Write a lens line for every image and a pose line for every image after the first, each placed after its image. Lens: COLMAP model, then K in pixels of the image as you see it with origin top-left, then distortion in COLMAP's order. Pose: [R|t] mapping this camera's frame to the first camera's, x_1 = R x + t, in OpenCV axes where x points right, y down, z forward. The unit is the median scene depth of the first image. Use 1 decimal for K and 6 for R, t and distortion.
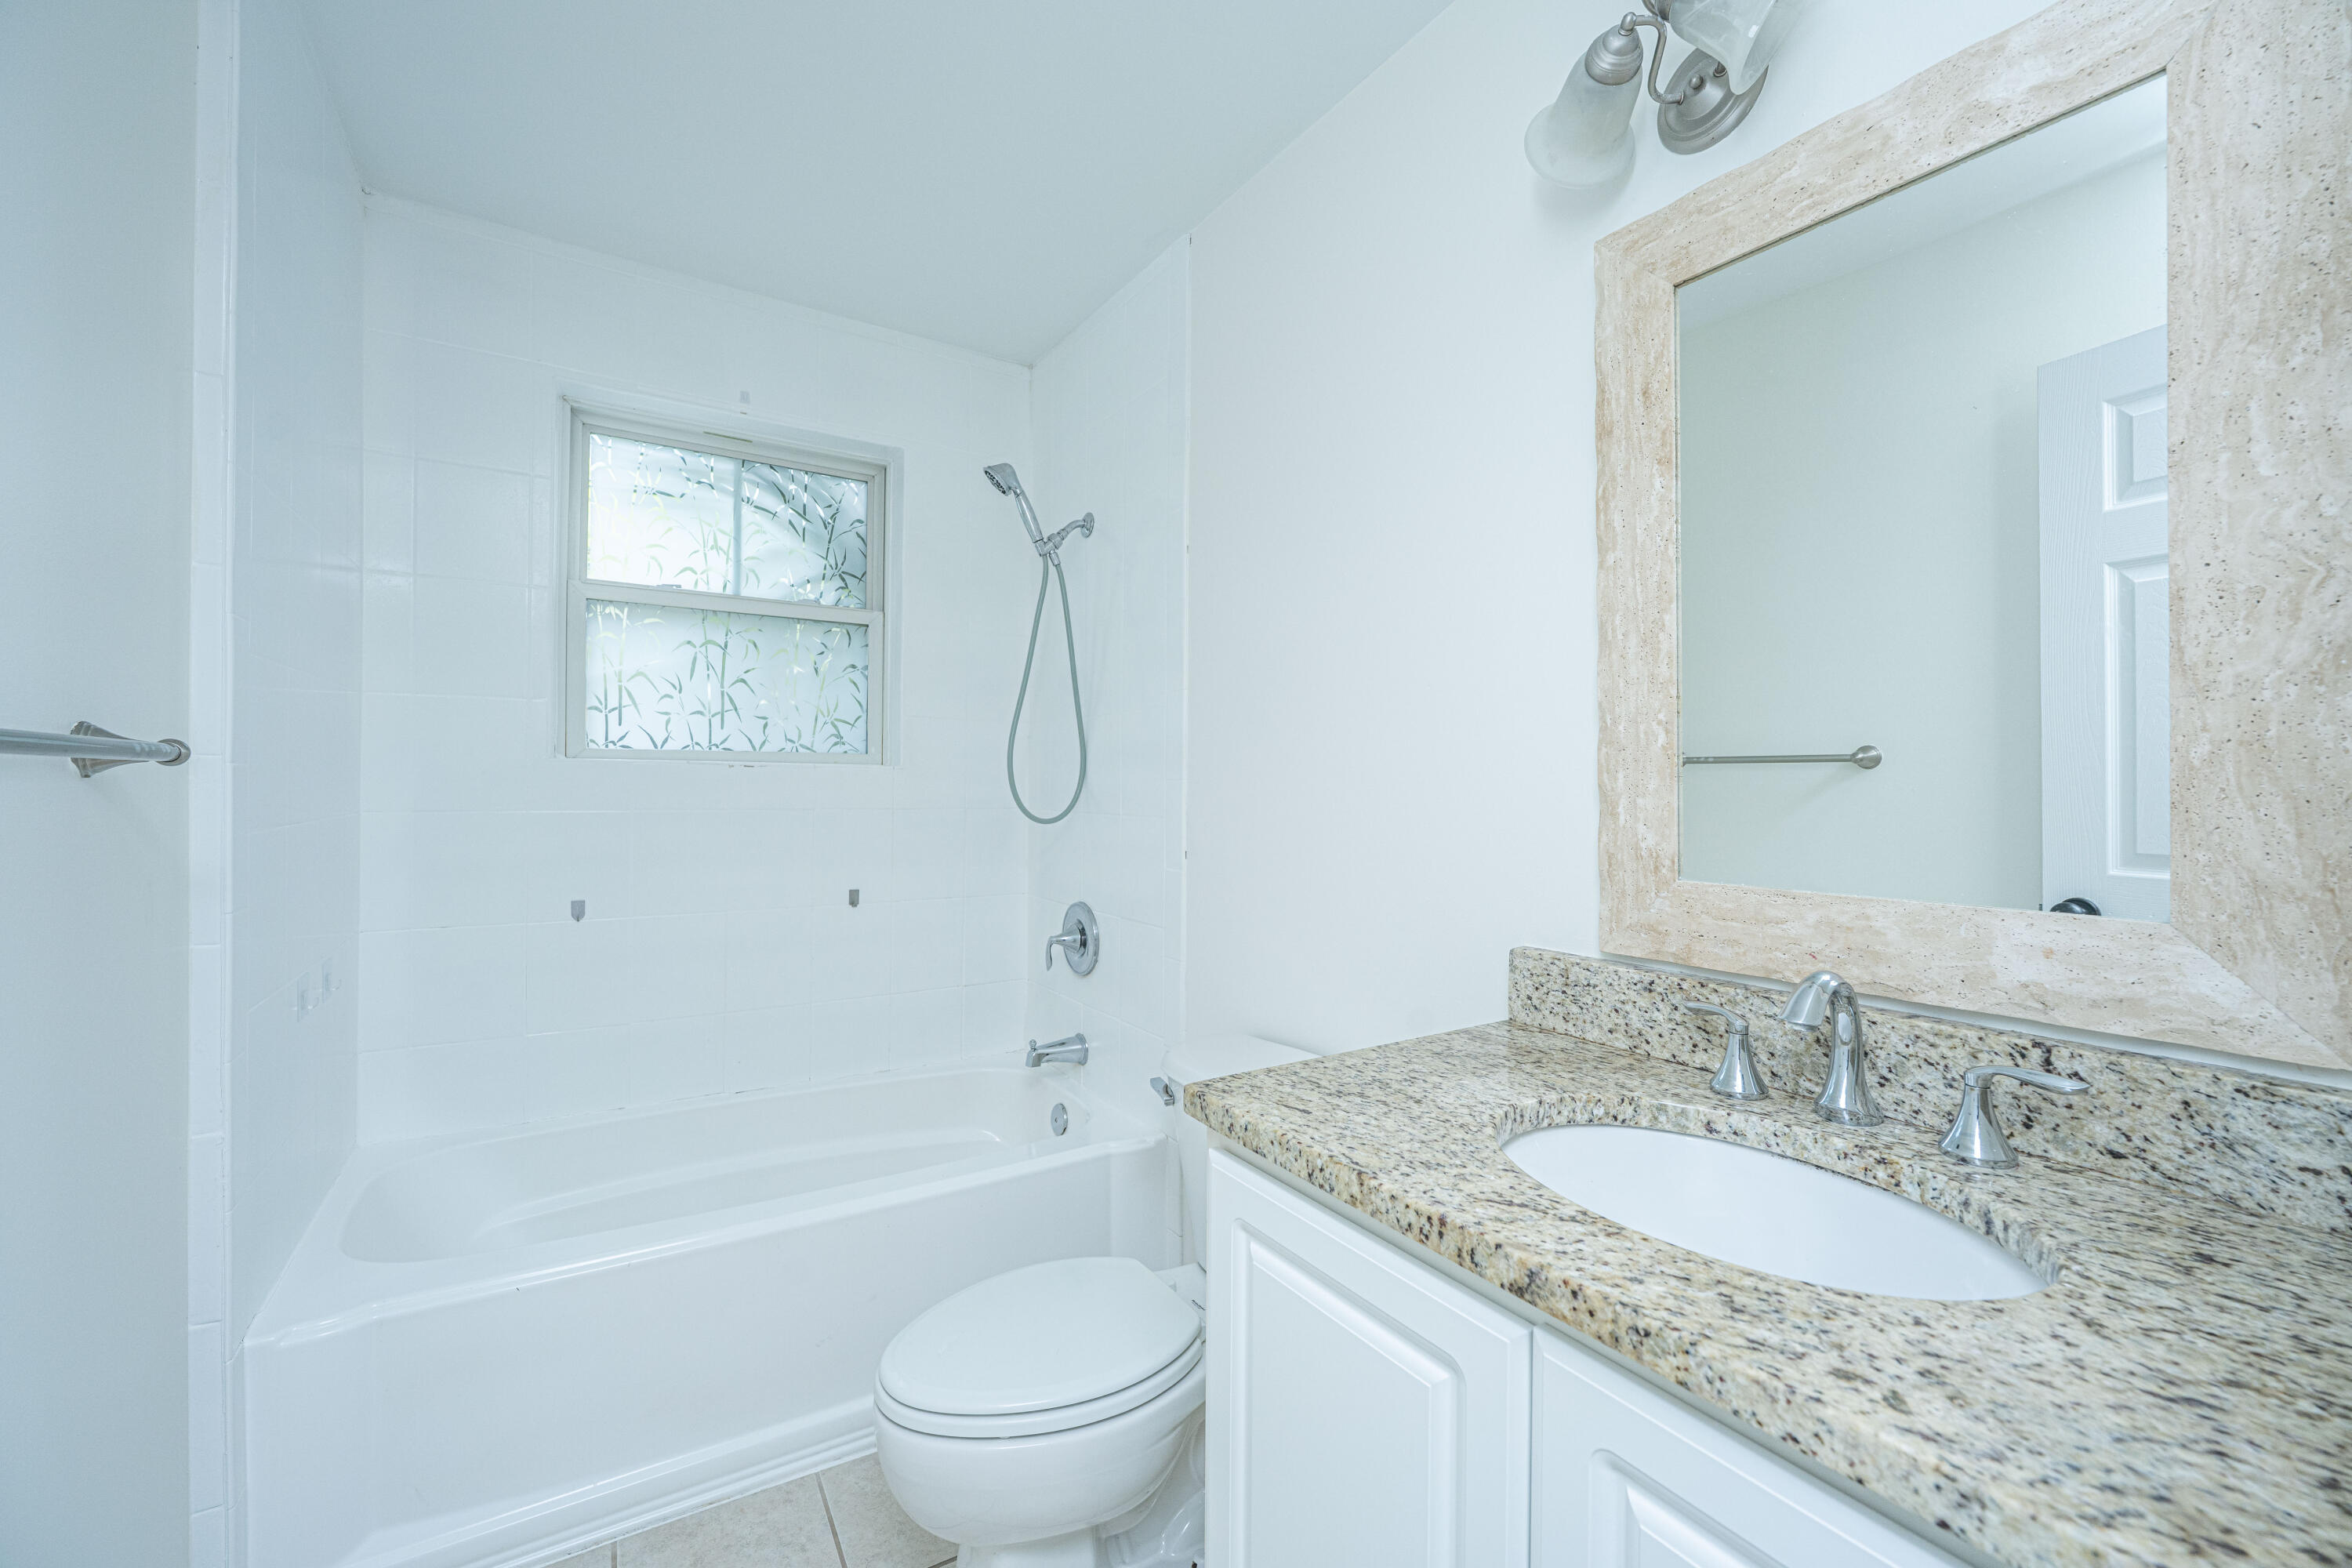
lens RADIAL K [[928.7, 0, 1152.0], [0, 928.7, 782.5], [0, 0, 1]] dist [-0.000287, -0.000433]
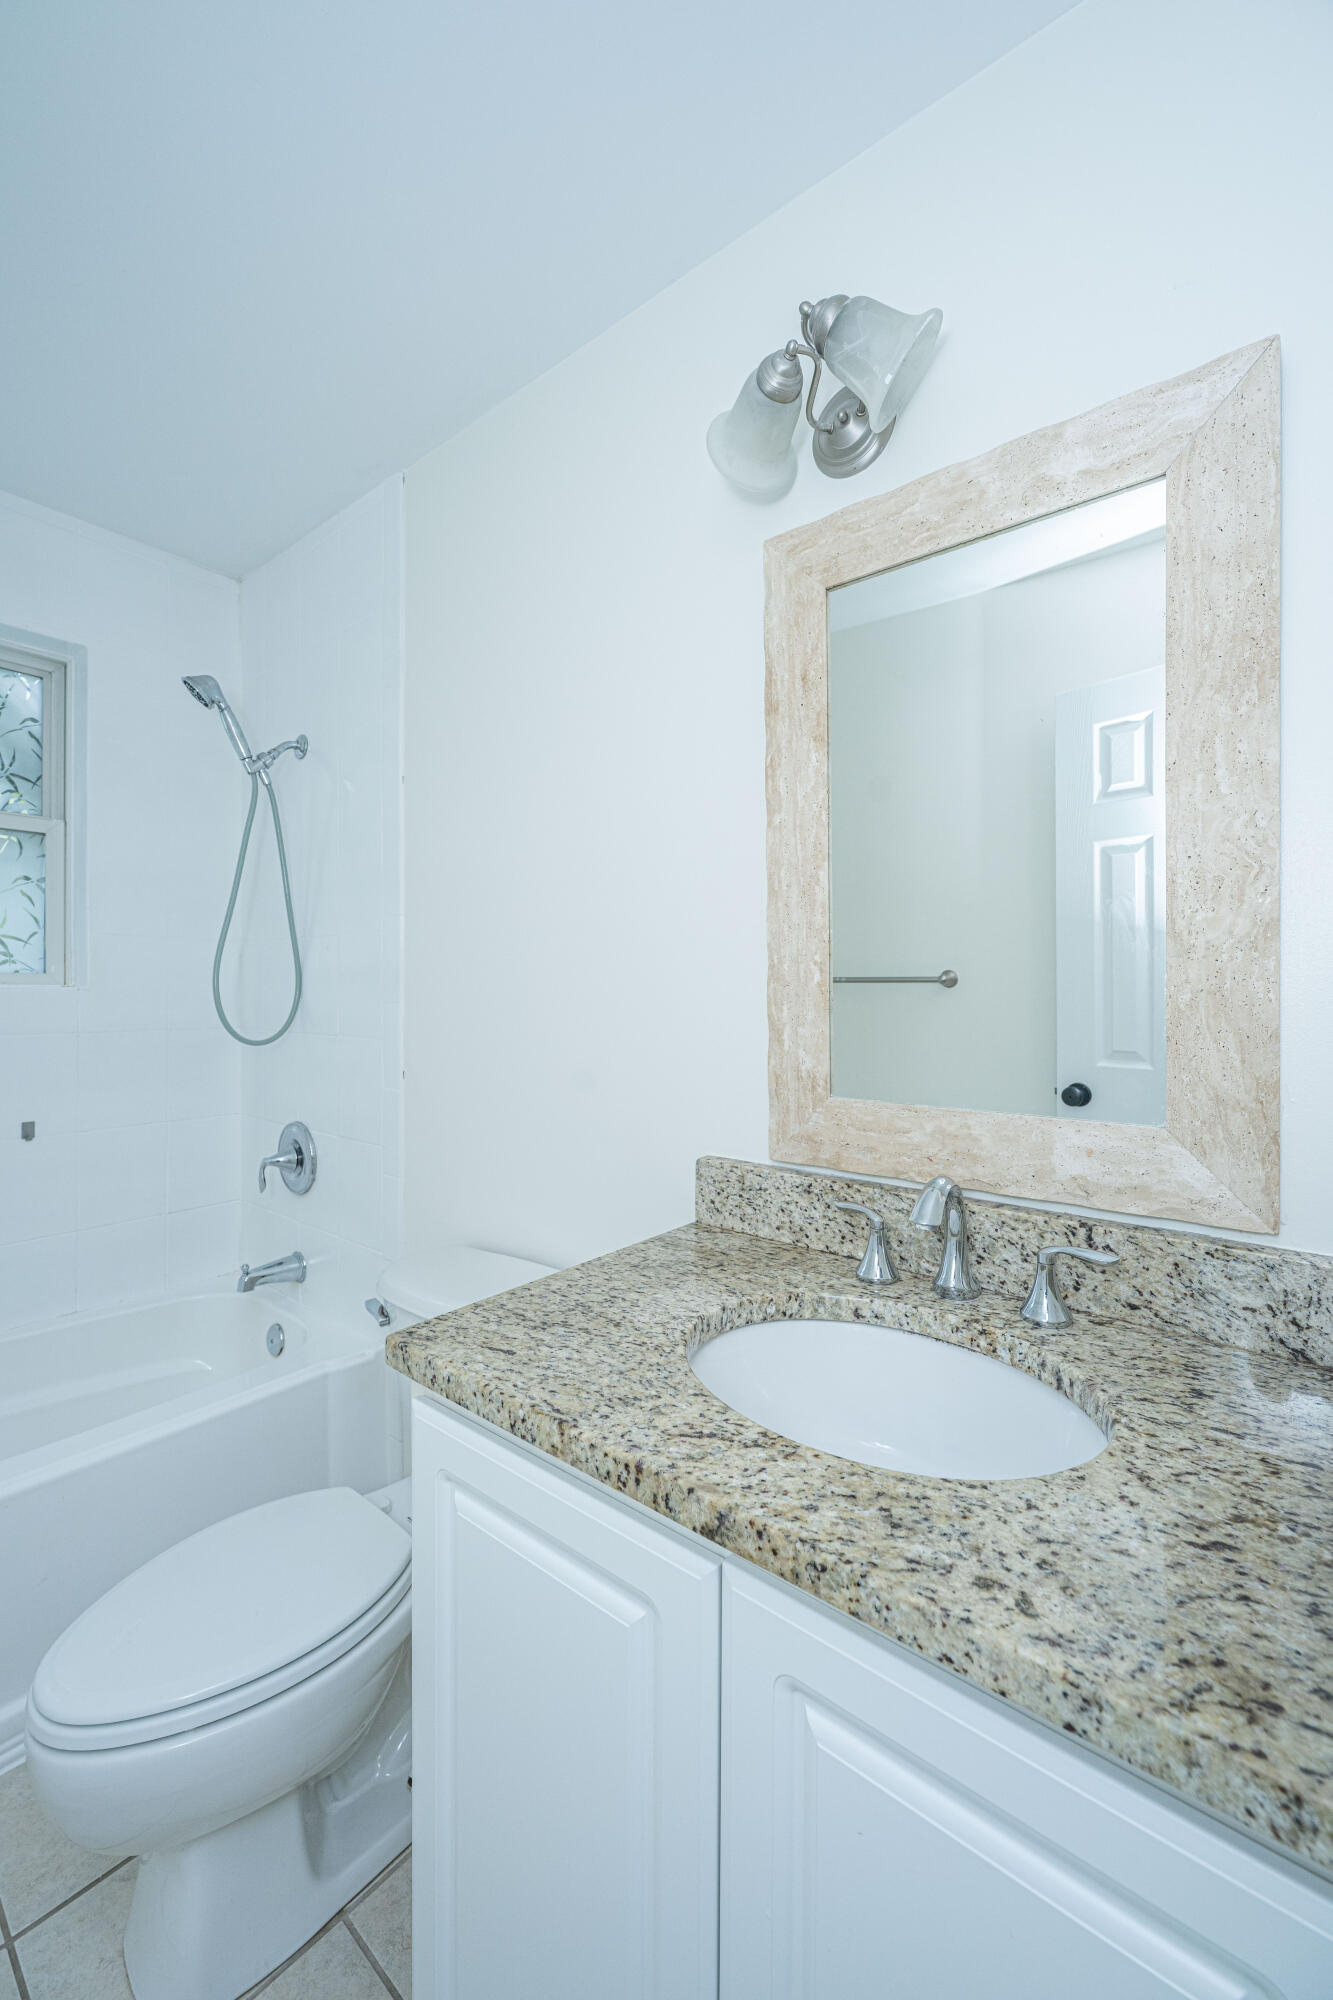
lens RADIAL K [[789.7, 0, 658.9], [0, 789.7, 989.5], [0, 0, 1]] dist [-0.000287, -0.000433]
pose [[0.947220, -0.007253, 0.320501, 0.033238], [0.003933, 0.999932, 0.011005, -0.034995], [-0.320559, -0.009163, 0.947184, 0.098731]]
